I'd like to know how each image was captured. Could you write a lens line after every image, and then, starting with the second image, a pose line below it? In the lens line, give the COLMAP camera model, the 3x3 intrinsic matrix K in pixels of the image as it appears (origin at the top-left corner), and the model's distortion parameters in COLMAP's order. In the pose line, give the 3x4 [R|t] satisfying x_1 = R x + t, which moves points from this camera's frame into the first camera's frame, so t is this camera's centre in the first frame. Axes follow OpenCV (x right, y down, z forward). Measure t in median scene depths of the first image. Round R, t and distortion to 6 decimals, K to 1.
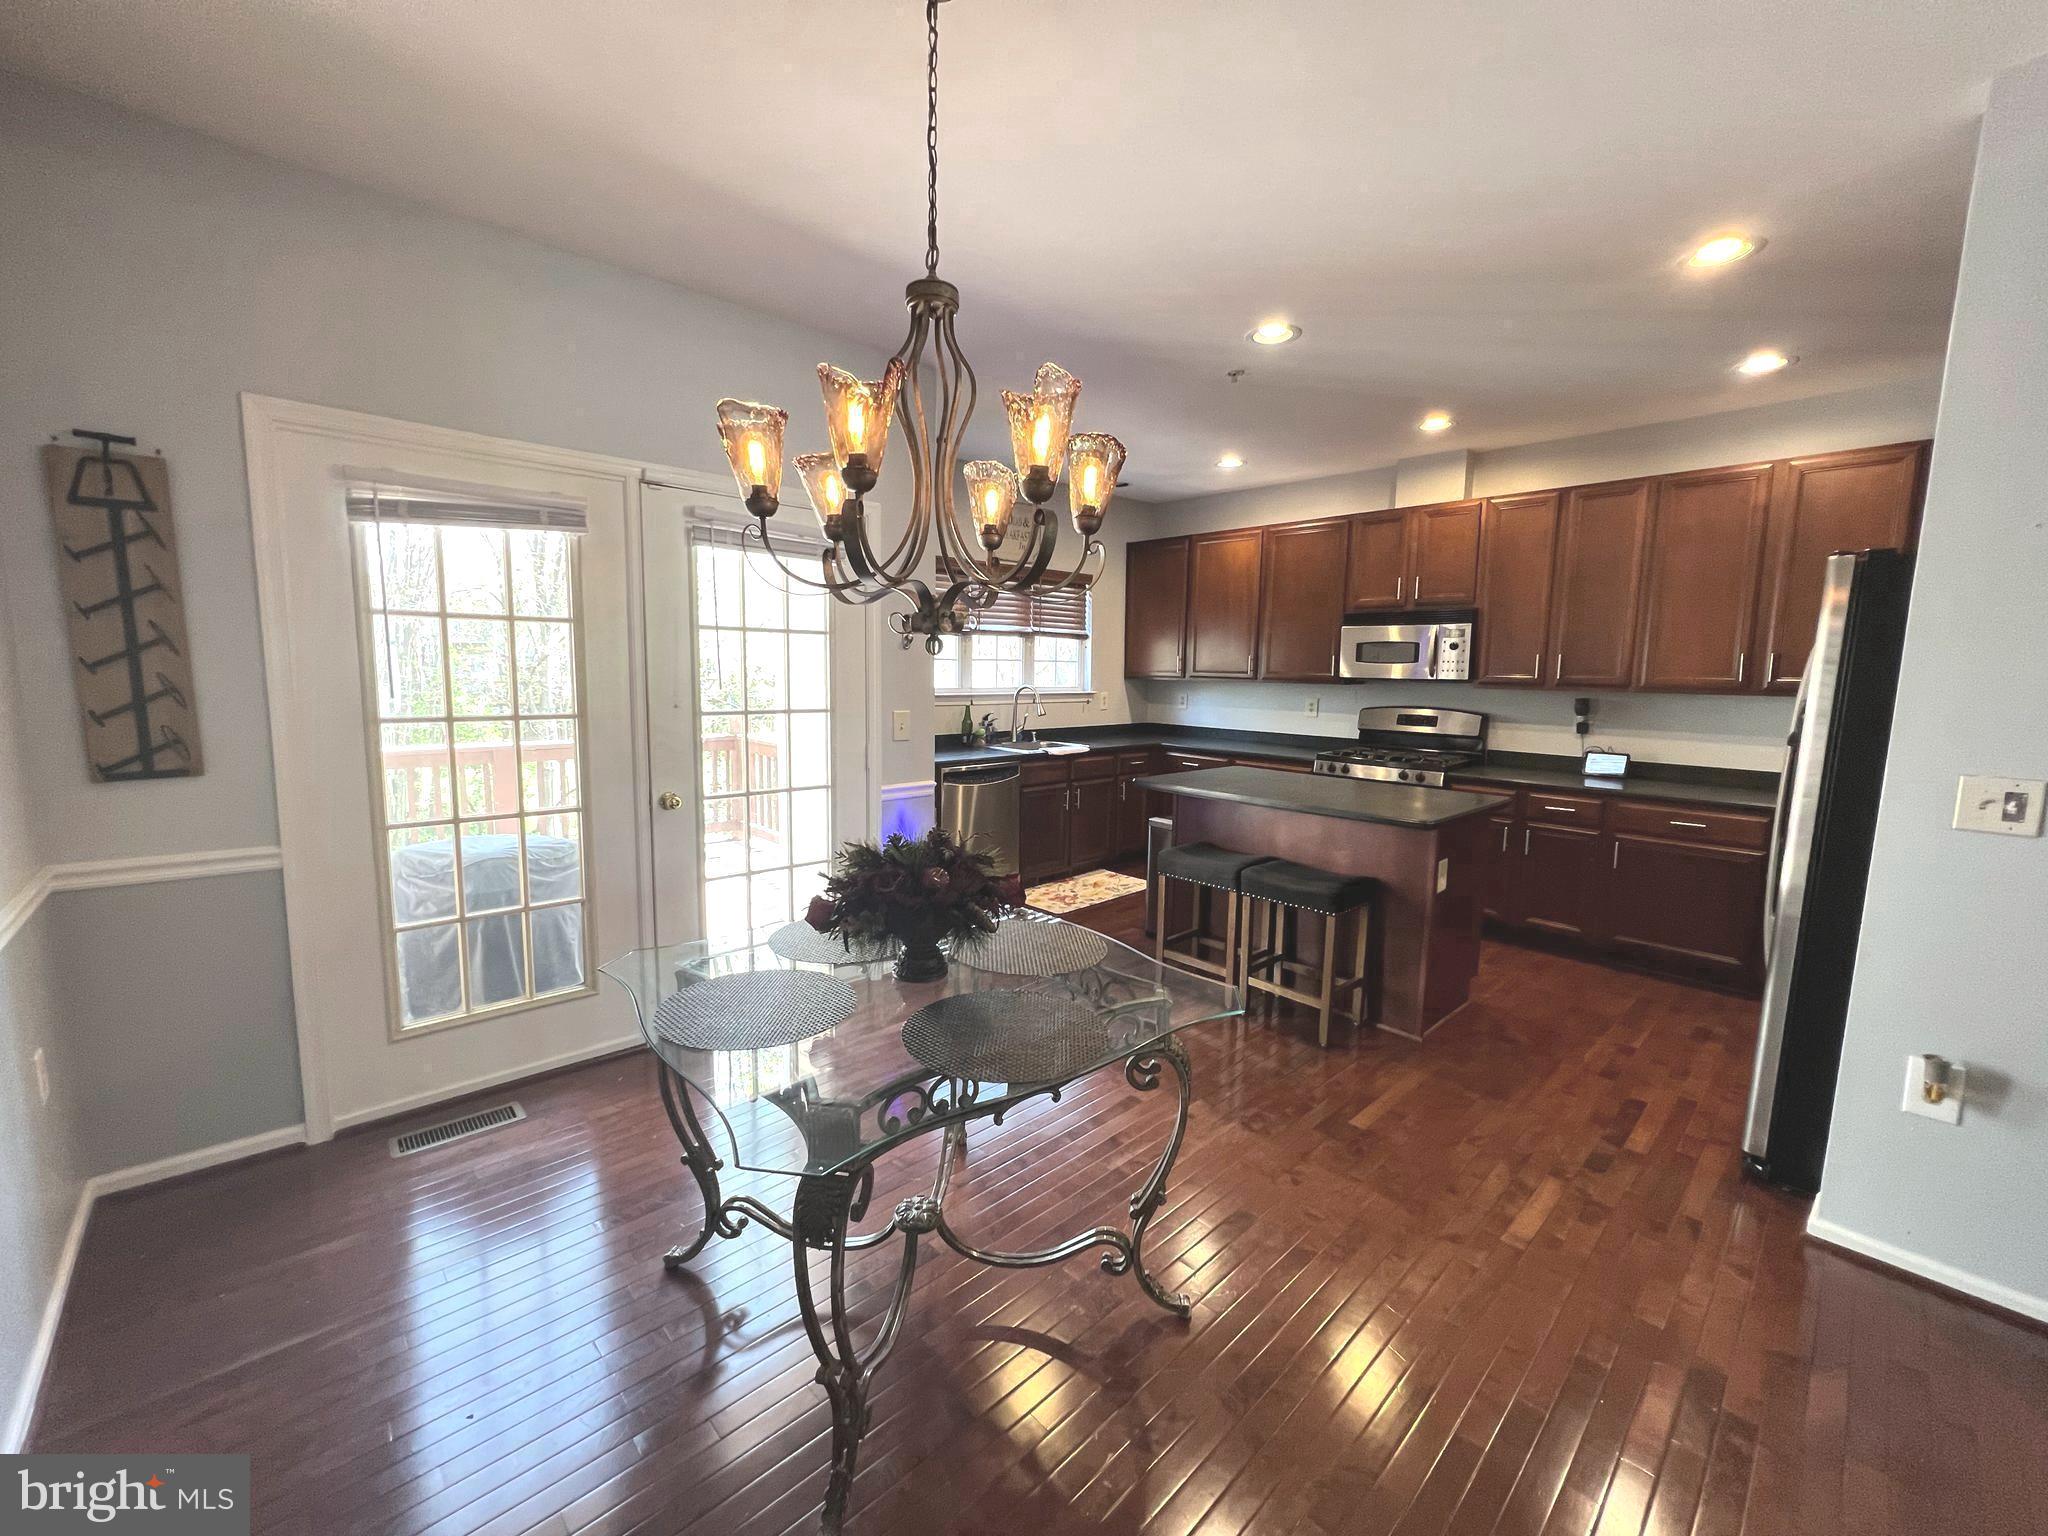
lens RADIAL K [[819.8, 0, 1023.6], [0, 819.8, 764.0], [0, 0, 1]] dist [-0.002525, 0.000012]
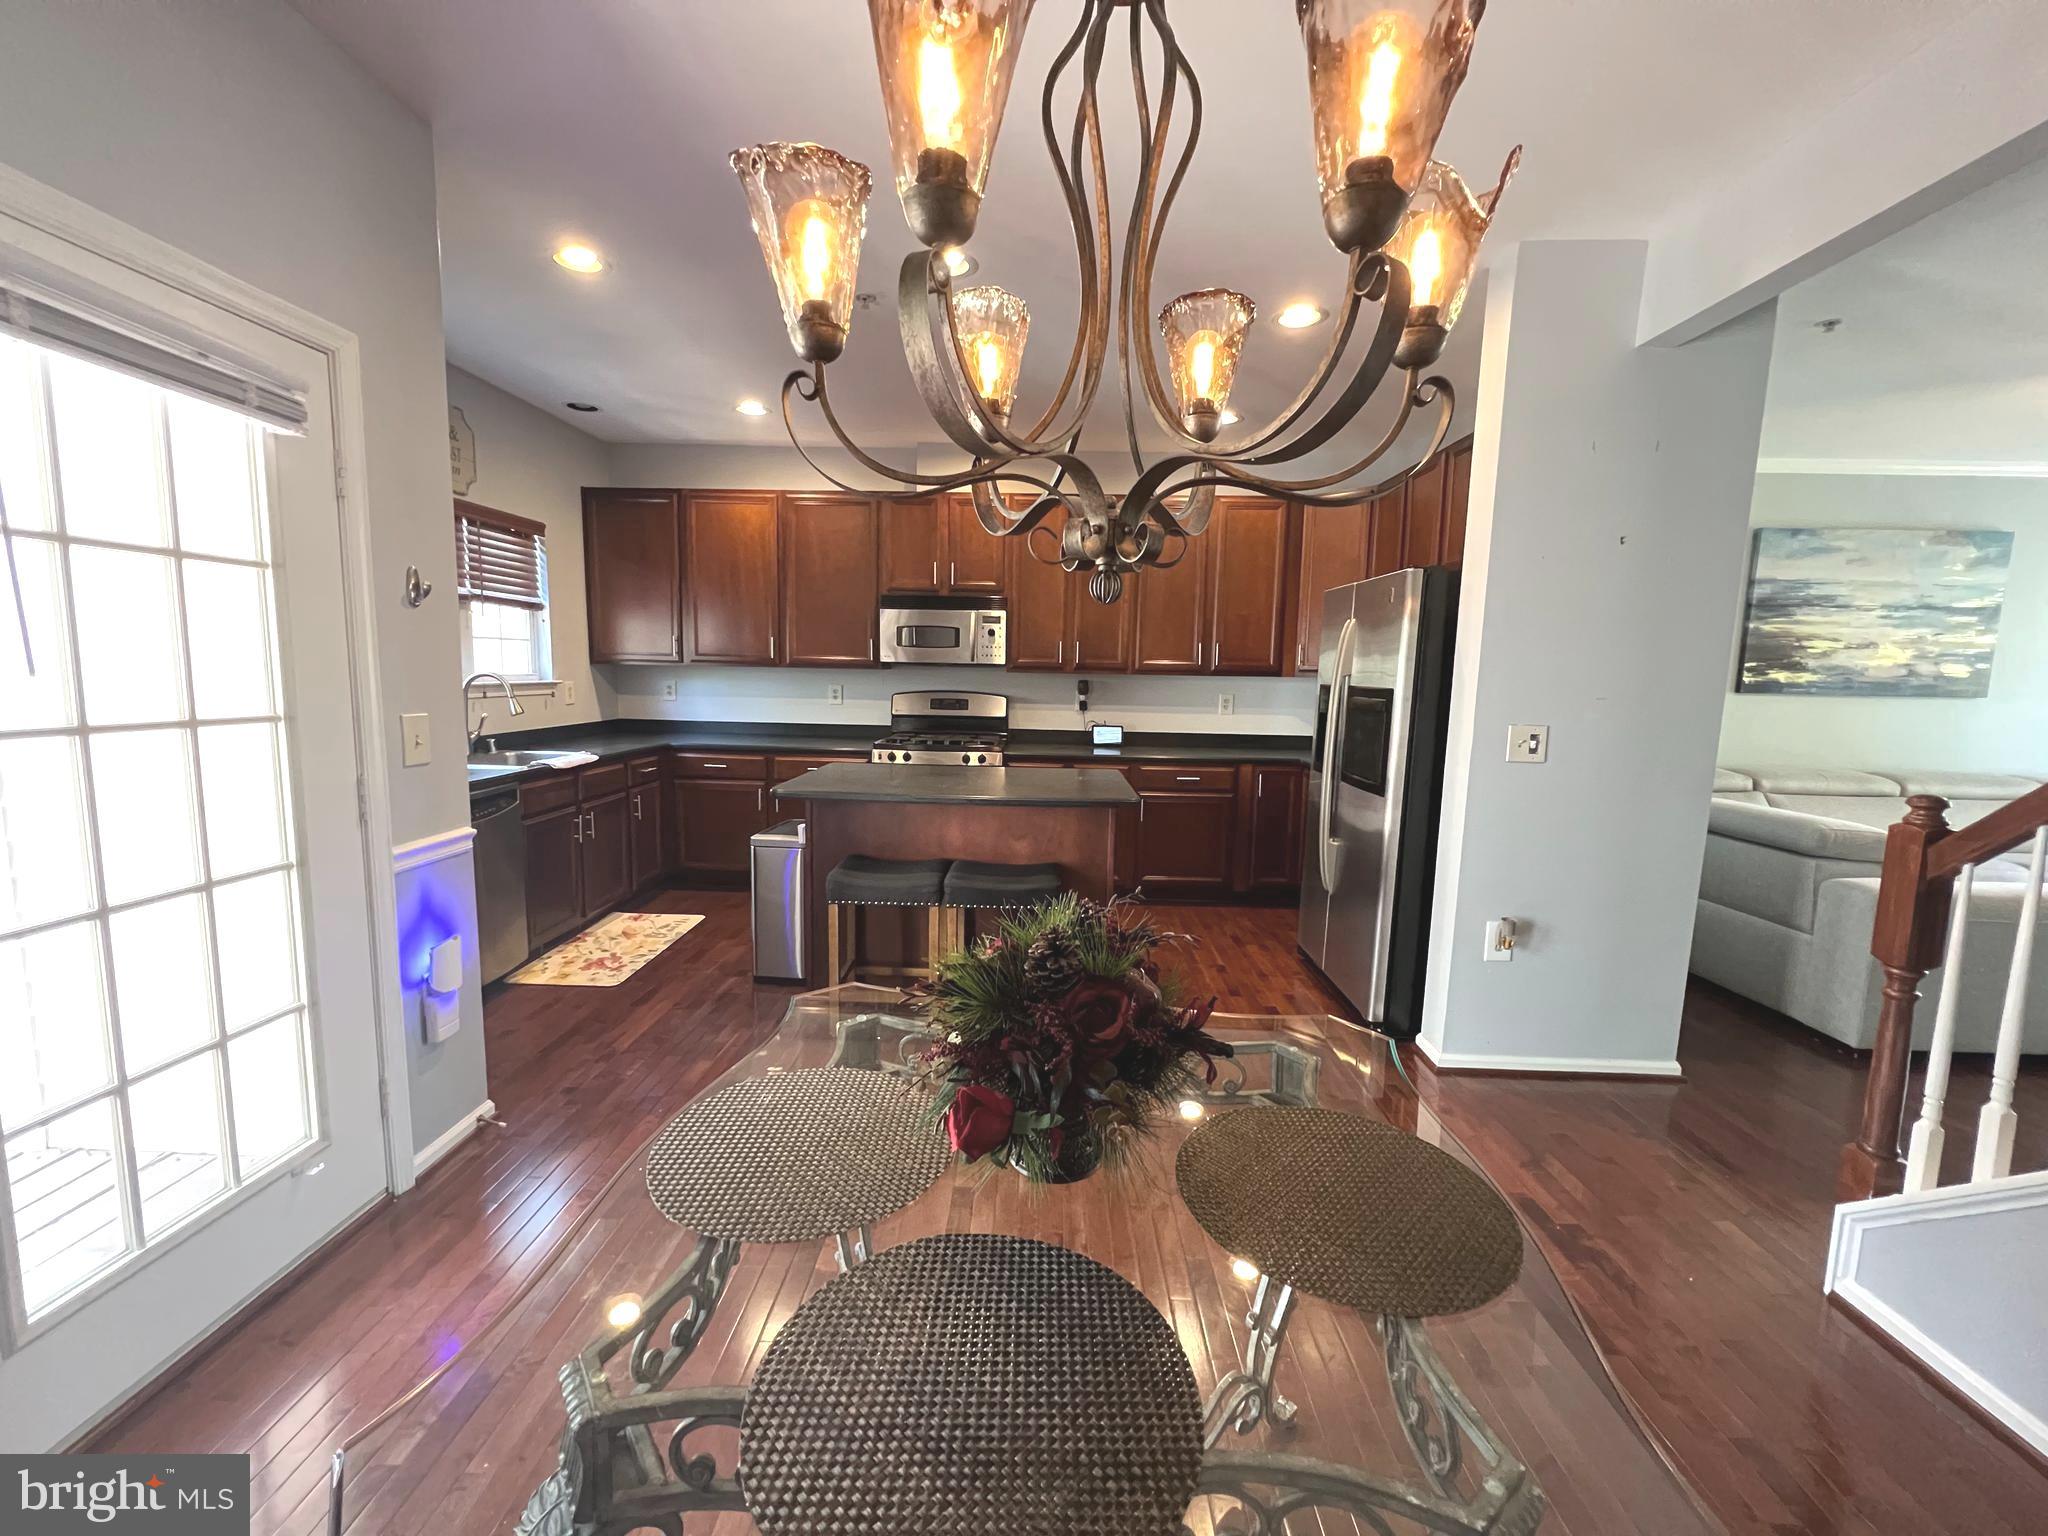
lens RADIAL K [[819.8, 0, 1023.6], [0, 819.8, 764.0], [0, 0, 1]] dist [-0.002525, 0.000012]
pose [[0.702819, -0.083462, 0.706456, -0.189857], [0.073703, 0.996292, 0.044380, -0.017628], [-0.707541, 0.020877, 0.706364, 0.216109]]
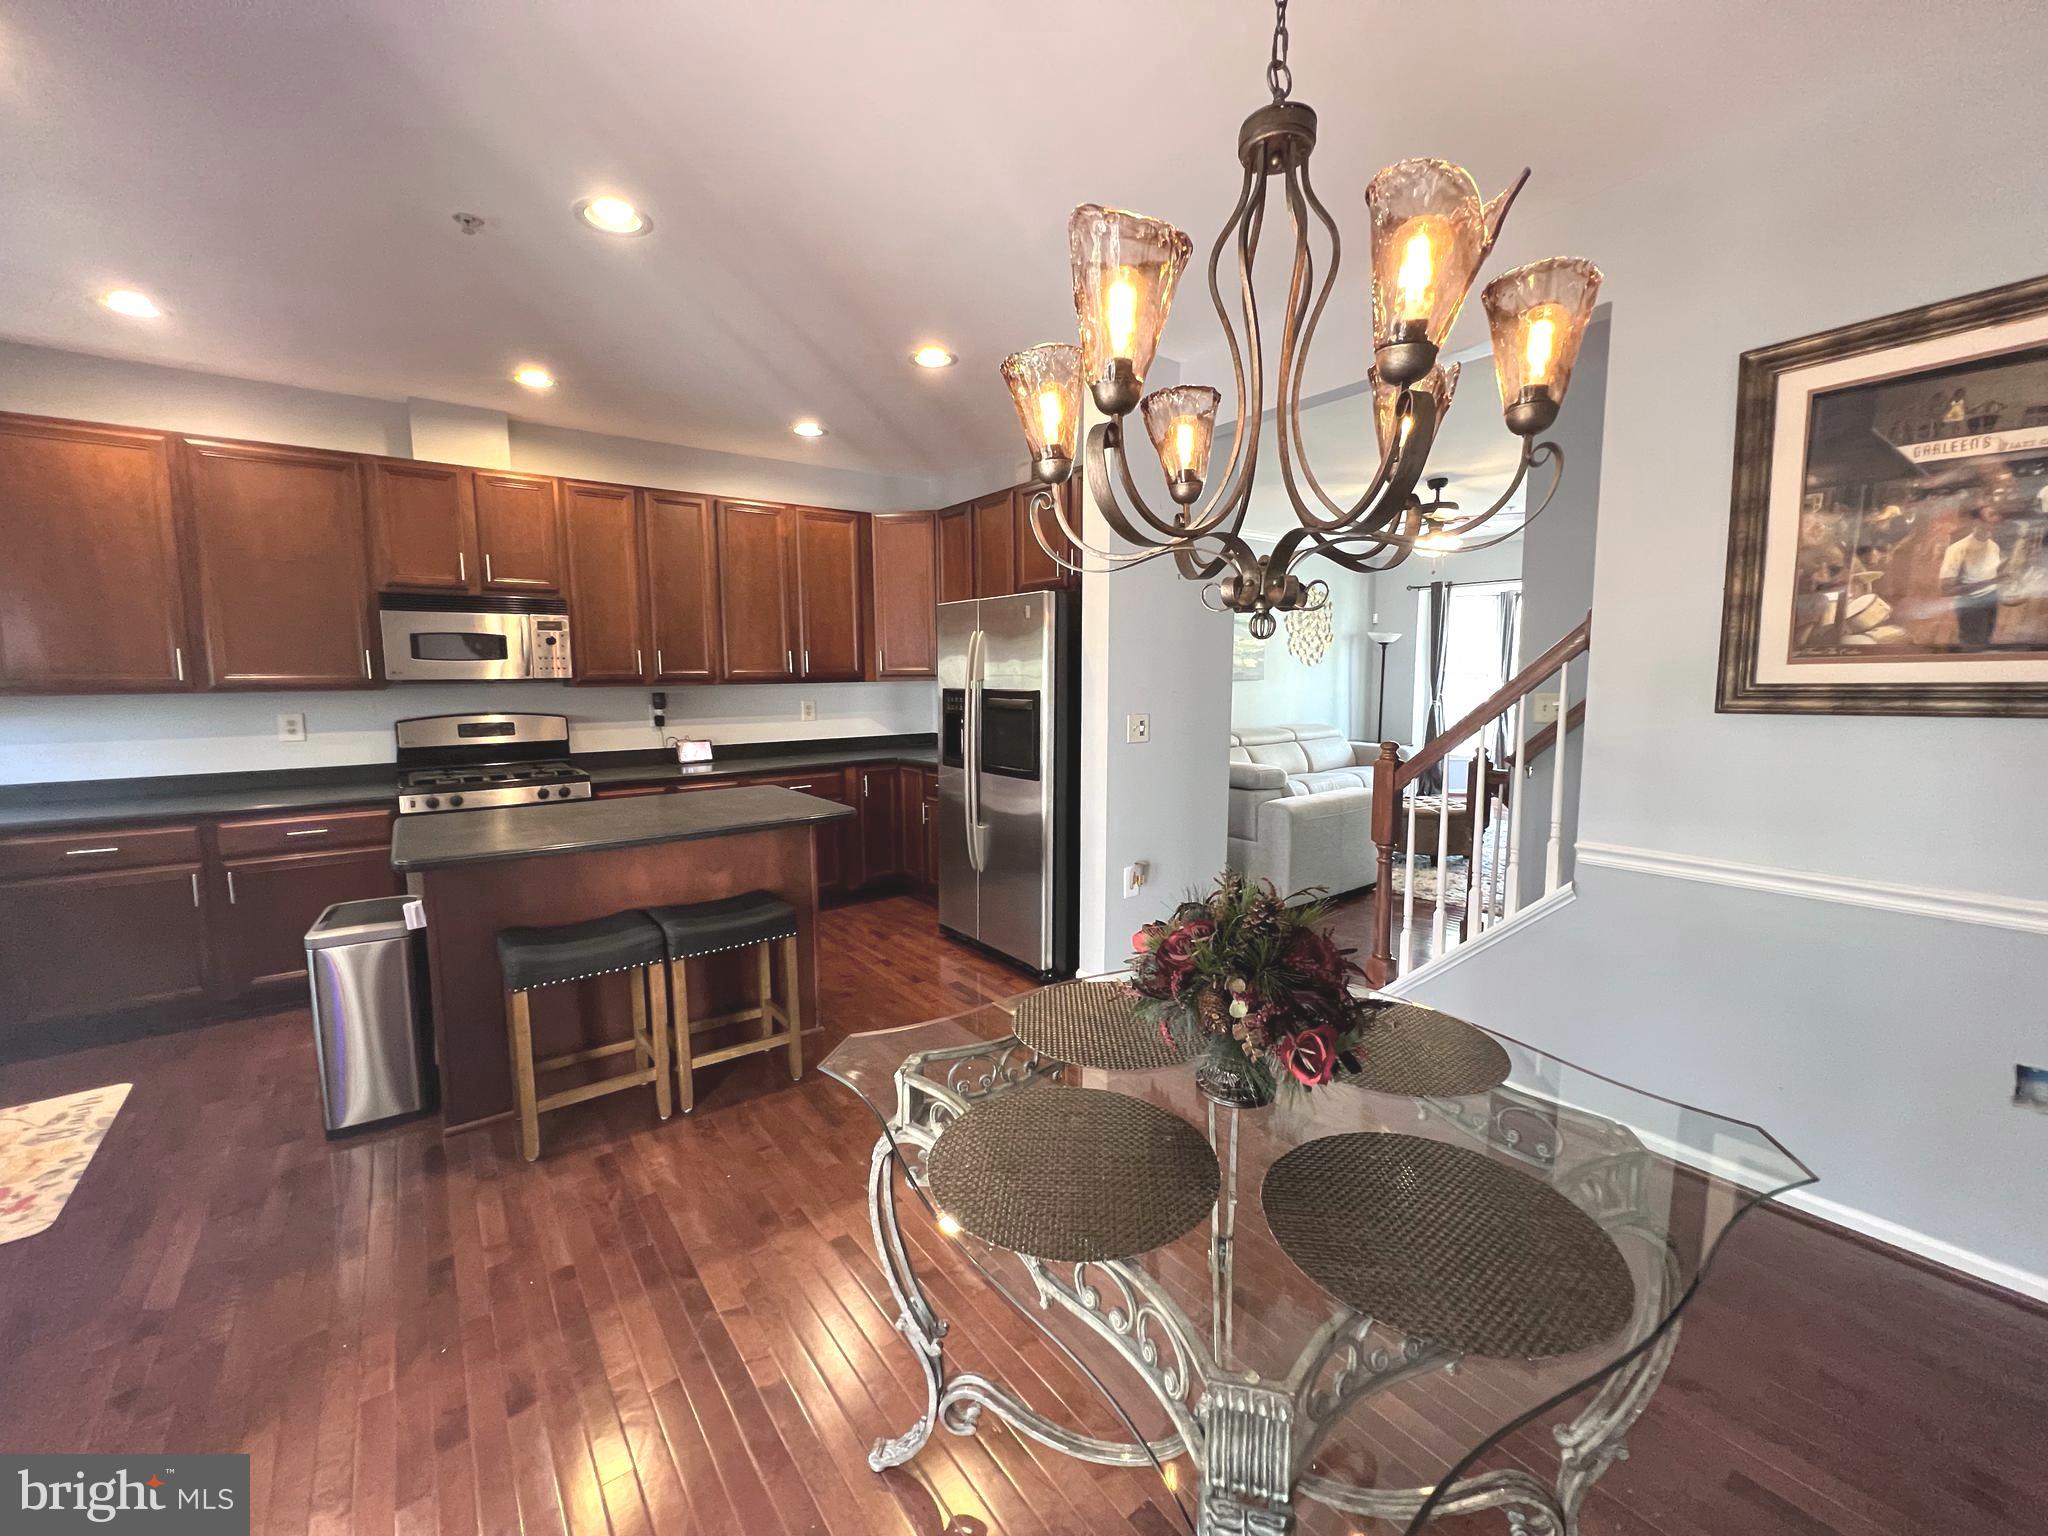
lens RADIAL K [[819.8, 0, 1023.6], [0, 819.8, 764.0], [0, 0, 1]] dist [-0.002525, 0.000012]
pose [[0.102403, -0.125904, 0.986743, -0.289636], [0.126371, 0.985567, 0.112640, -0.044675], [-0.986683, 0.113162, 0.116835, 0.382932]]
